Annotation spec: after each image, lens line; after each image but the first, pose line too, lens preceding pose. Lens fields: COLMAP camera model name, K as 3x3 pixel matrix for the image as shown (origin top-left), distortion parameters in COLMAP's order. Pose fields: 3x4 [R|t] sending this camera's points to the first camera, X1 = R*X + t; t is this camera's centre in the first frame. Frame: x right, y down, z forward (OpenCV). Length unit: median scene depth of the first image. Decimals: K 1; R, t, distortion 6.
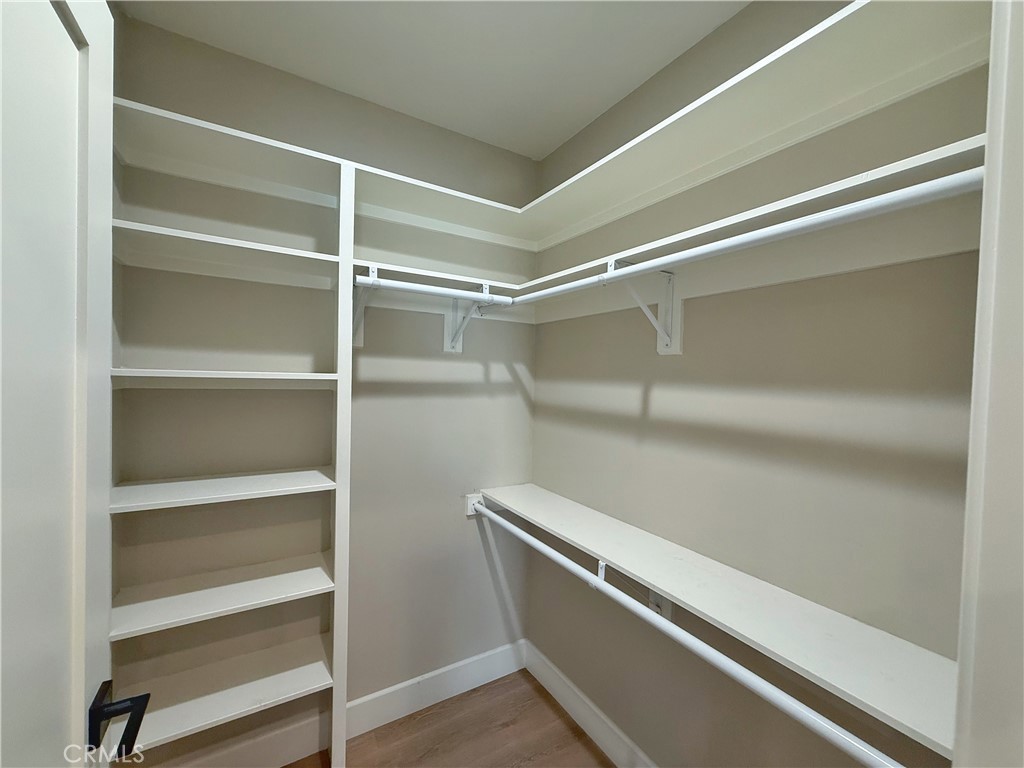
lens RADIAL K [[407.5, 0, 508.0], [0, 407.5, 386.4], [0, 0, 1]] dist [-0.000304, 0.000042]
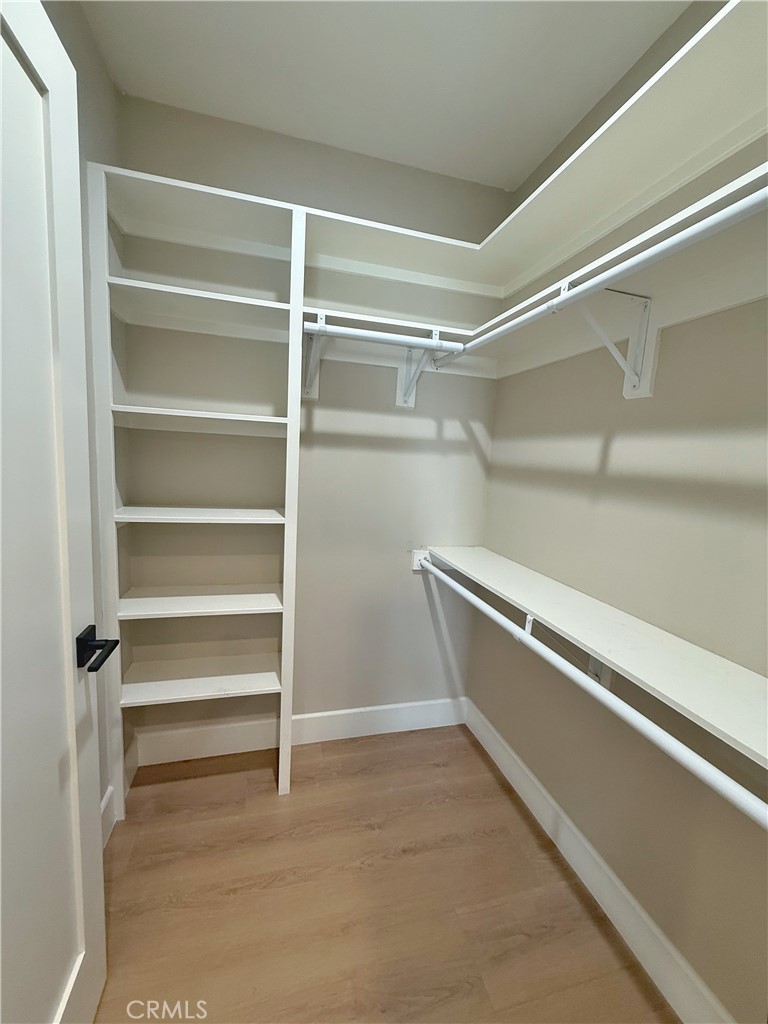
lens RADIAL K [[407.5, 0, 378.5], [0, 407.5, 506.5], [0, 0, 1]] dist [-0.000304, 0.000042]
pose [[0.962003, 0.063544, -0.265543, 0.104234], [-0.037759, 0.994159, 0.101107, 0.075653], [0.270416, -0.087238, 0.958783, 0.006980]]
